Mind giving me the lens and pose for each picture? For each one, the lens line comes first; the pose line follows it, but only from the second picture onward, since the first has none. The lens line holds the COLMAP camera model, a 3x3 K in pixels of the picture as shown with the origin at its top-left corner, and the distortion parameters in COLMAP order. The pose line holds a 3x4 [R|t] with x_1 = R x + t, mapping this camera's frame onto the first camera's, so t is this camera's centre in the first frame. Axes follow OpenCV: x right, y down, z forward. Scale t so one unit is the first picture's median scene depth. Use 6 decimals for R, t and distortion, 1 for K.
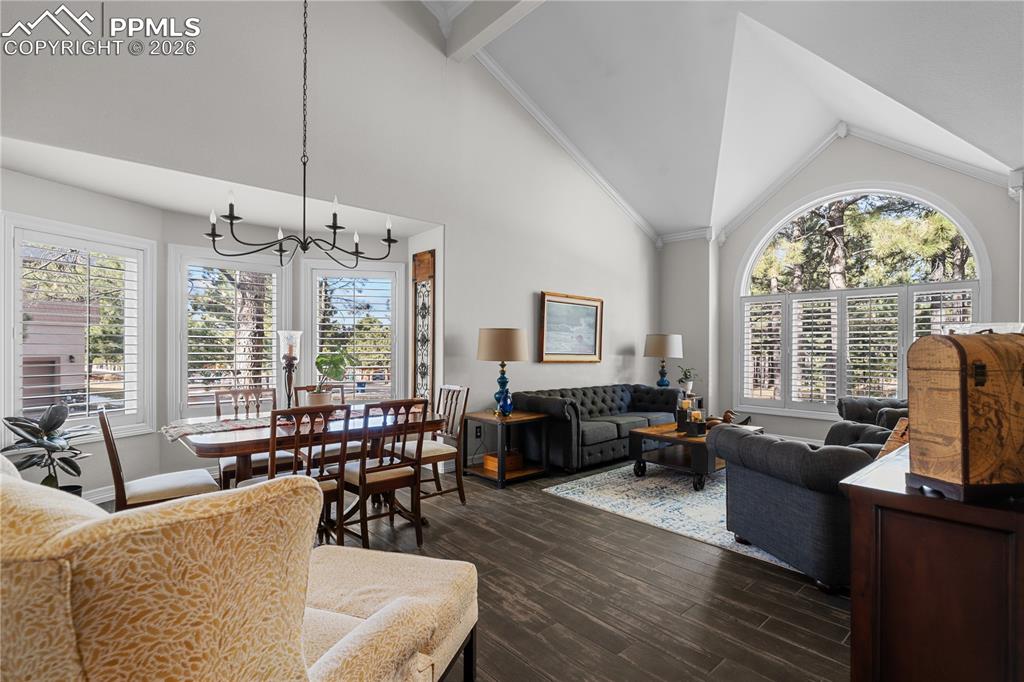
lens RADIAL K [[479.4, 0, 507.7], [0, 479.4, 349.5], [0, 0, 1]] dist [-0.010504, 0.000780]
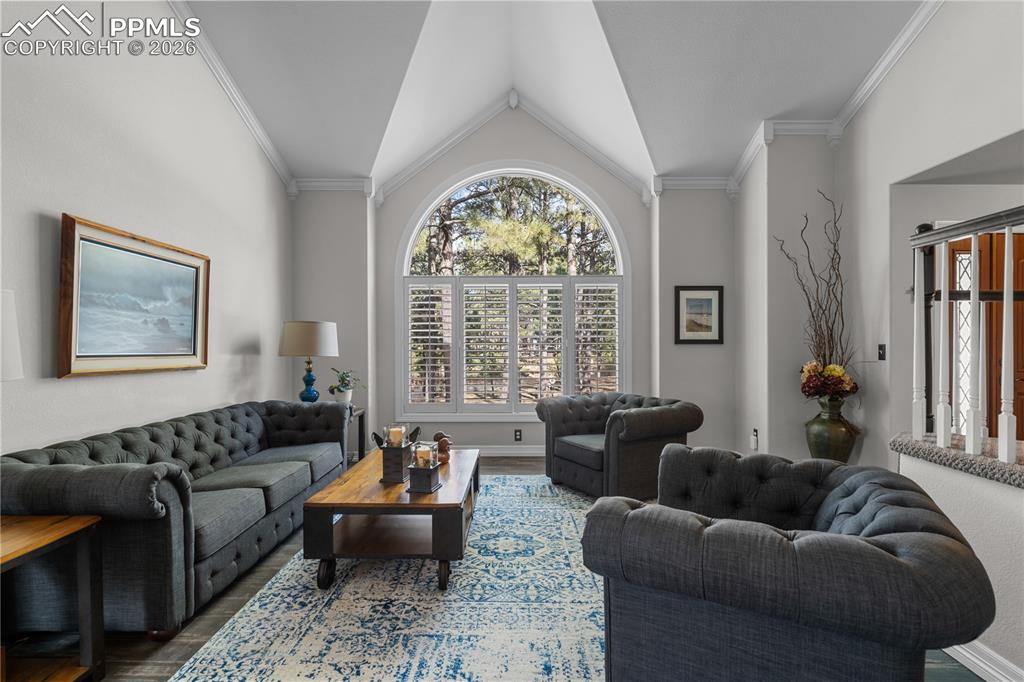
lens RADIAL K [[479.4, 0, 509.6], [0, 479.4, 344.0], [0, 0, 1]] dist [-0.010504, 0.000780]
pose [[0.667781, -0.010084, 0.744289, 0.017163], [0.009181, 0.999944, 0.005311, -0.001735], [-0.744301, 0.003287, 0.667836, 0.379164]]
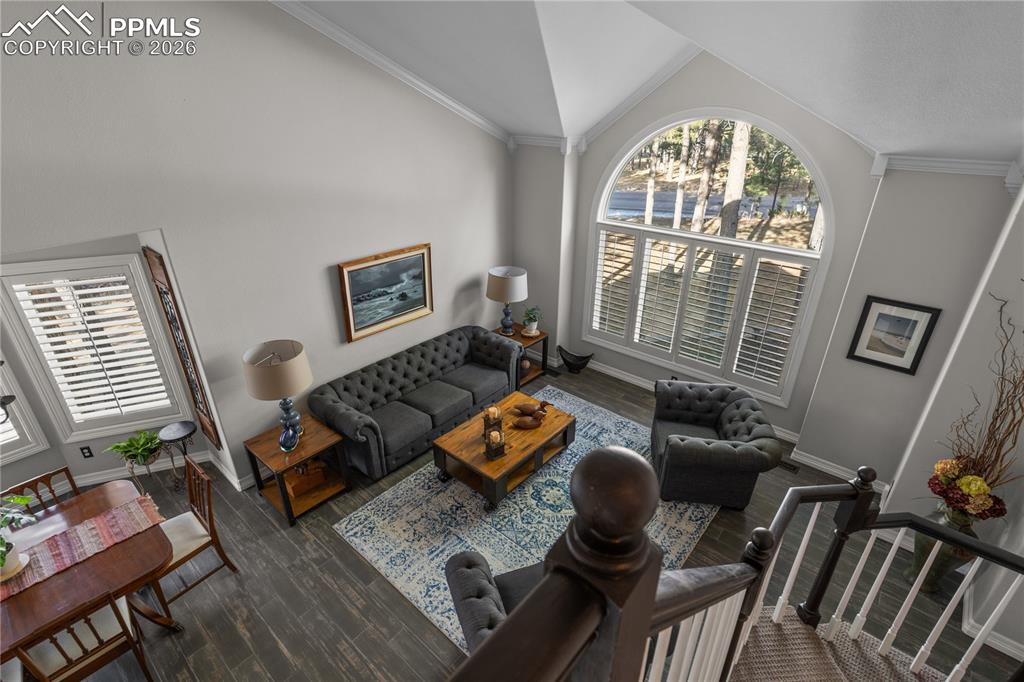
lens RADIAL K [[491.3, 0, 514.5], [0, 491.3, 344.2], [0, 0, 1]] dist [-0.001646, -0.000511]
pose [[0.989356, -0.063614, 0.130875, 0.229367], [0.000378, 0.900505, 0.434845, -0.331754], [-0.145515, -0.430167, 0.890944, 0.142937]]
